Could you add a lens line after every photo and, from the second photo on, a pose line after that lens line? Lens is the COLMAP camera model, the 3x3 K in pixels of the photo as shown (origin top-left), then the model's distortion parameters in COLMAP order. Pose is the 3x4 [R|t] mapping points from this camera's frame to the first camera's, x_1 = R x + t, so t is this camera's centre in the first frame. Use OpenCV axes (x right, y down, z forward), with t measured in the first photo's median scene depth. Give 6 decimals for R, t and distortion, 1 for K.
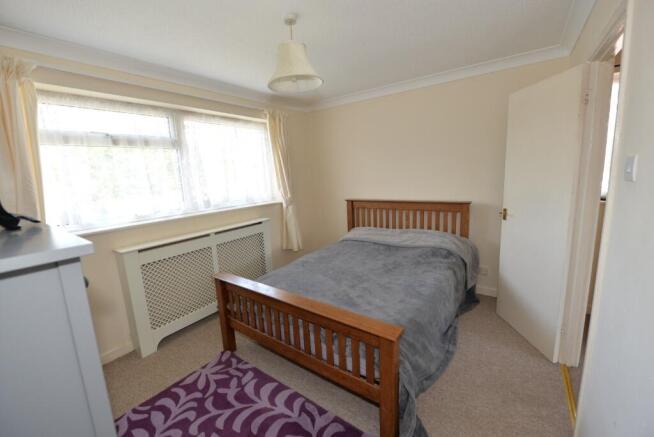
lens RADIAL K [[267.6, 0, 324.3], [0, 267.6, 216.3], [0, 0, 1]] dist [-0.018273, 0.000315]
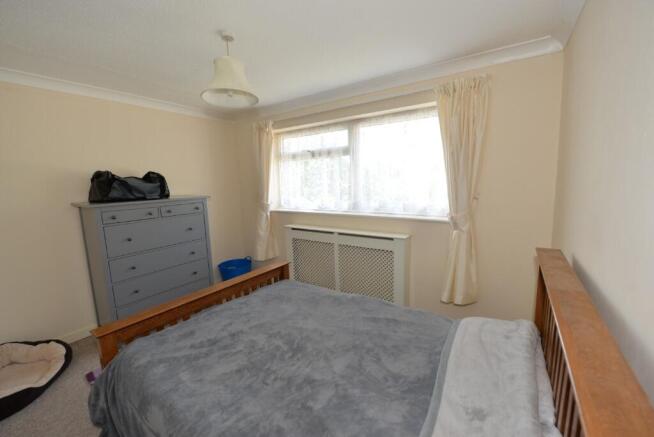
lens RADIAL K [[267.6, 0, 324.5], [0, 267.6, 218.5], [0, 0, 1]] dist [-0.018273, 0.000315]
pose [[0.014765, 0.182615, -0.983074, 0.590261], [-0.137893, 0.974158, 0.178887, -0.165206], [0.990337, 0.132918, 0.039564, 0.820637]]
